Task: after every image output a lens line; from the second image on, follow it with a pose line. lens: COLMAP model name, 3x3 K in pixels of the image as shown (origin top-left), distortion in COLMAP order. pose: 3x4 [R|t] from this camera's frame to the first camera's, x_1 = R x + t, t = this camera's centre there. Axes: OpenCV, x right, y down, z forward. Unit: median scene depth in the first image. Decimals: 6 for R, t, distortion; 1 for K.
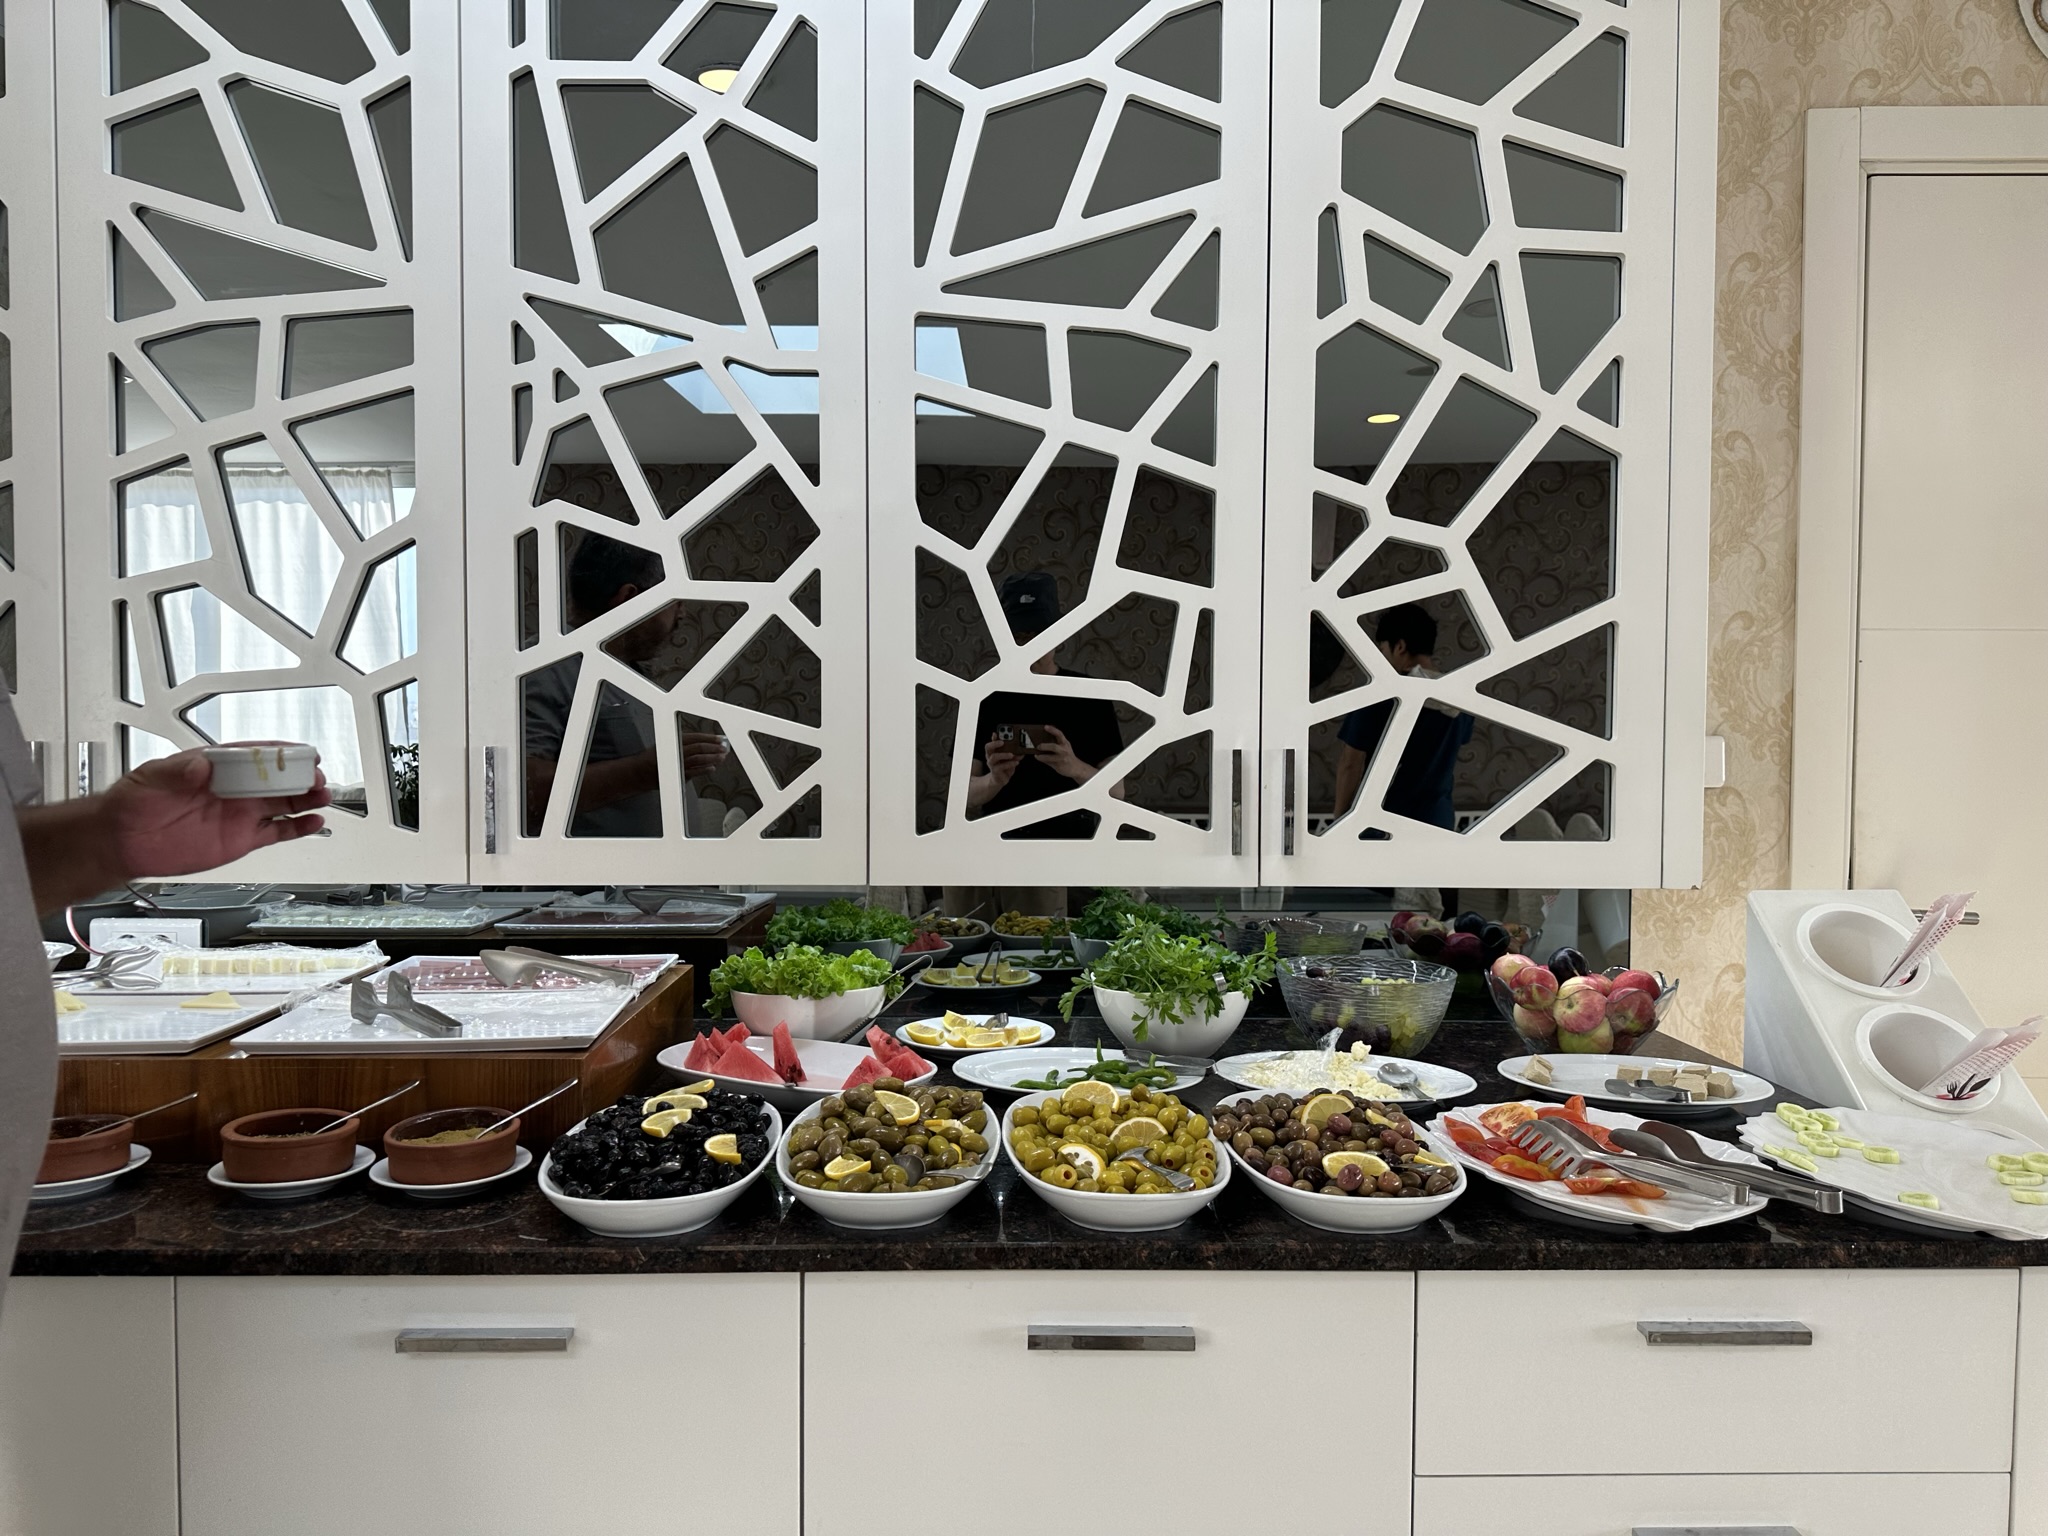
lens RADIAL K [[1446.4, 0, 1018.1], [0, 1446.4, 800.3], [0, 0, 1]] dist [0.128214, -0.193481]
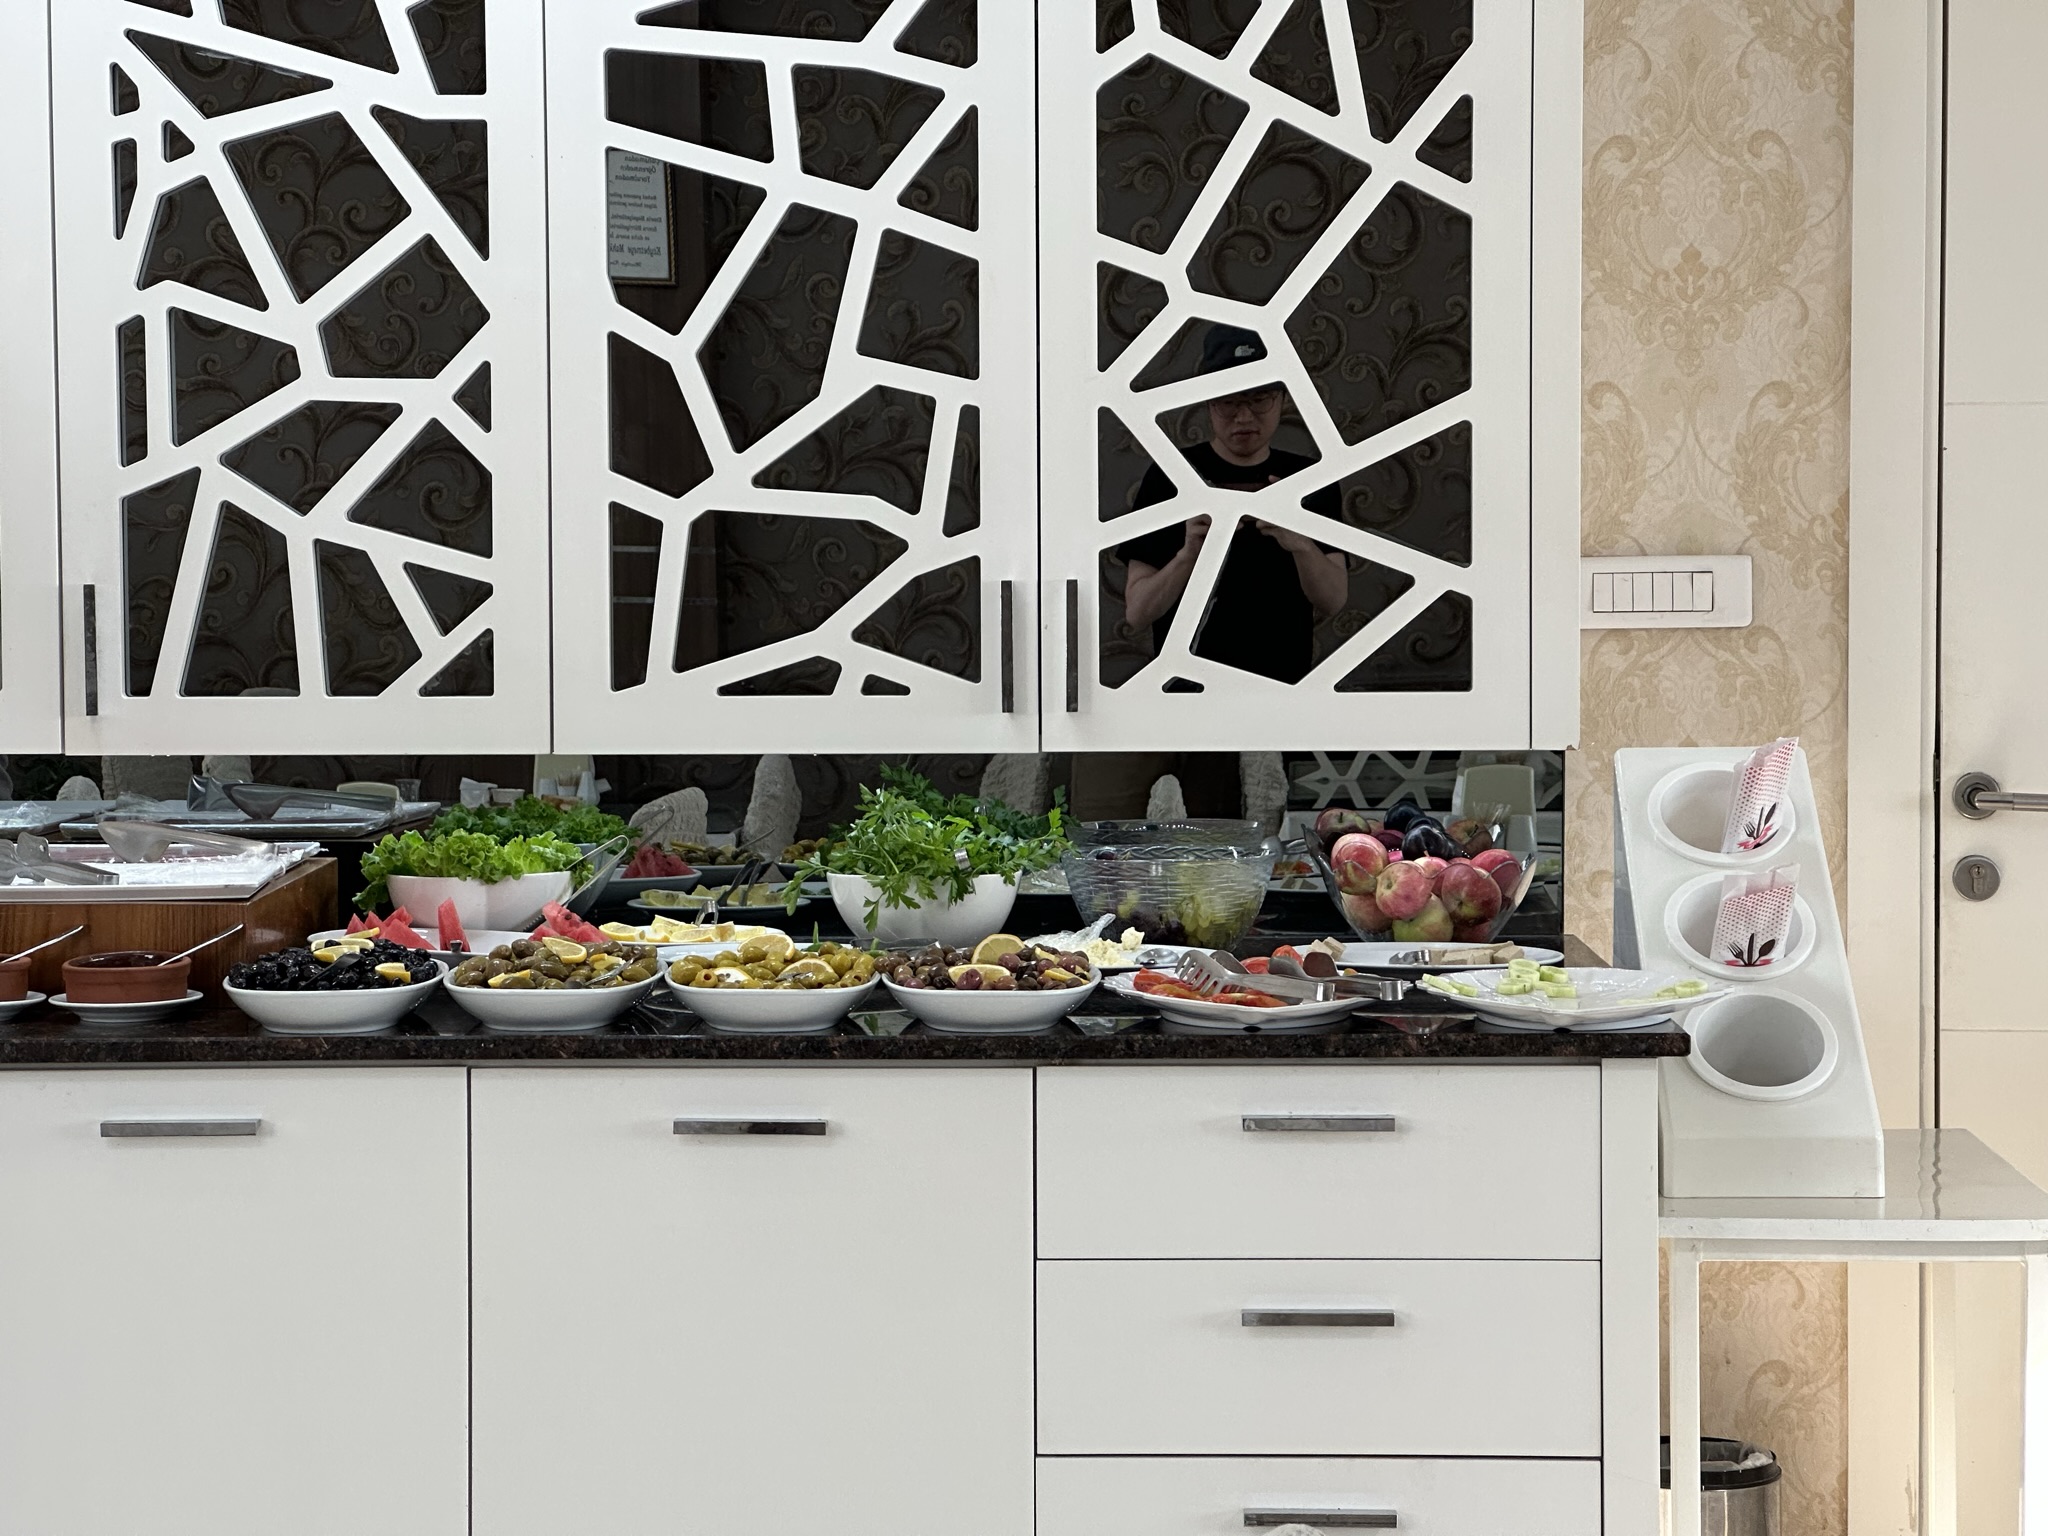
lens RADIAL K [[4642.0, 0, 1019.0], [0, 4642.0, 706.1], [0, 0, 1]] dist [-0.111601, 5.252914]
pose [[0.999239, -0.007040, -0.038372, 0.254401], [0.006954, 0.999973, -0.002368, 0.040168], [0.038387, 0.002099, 0.999261, -1.562708]]
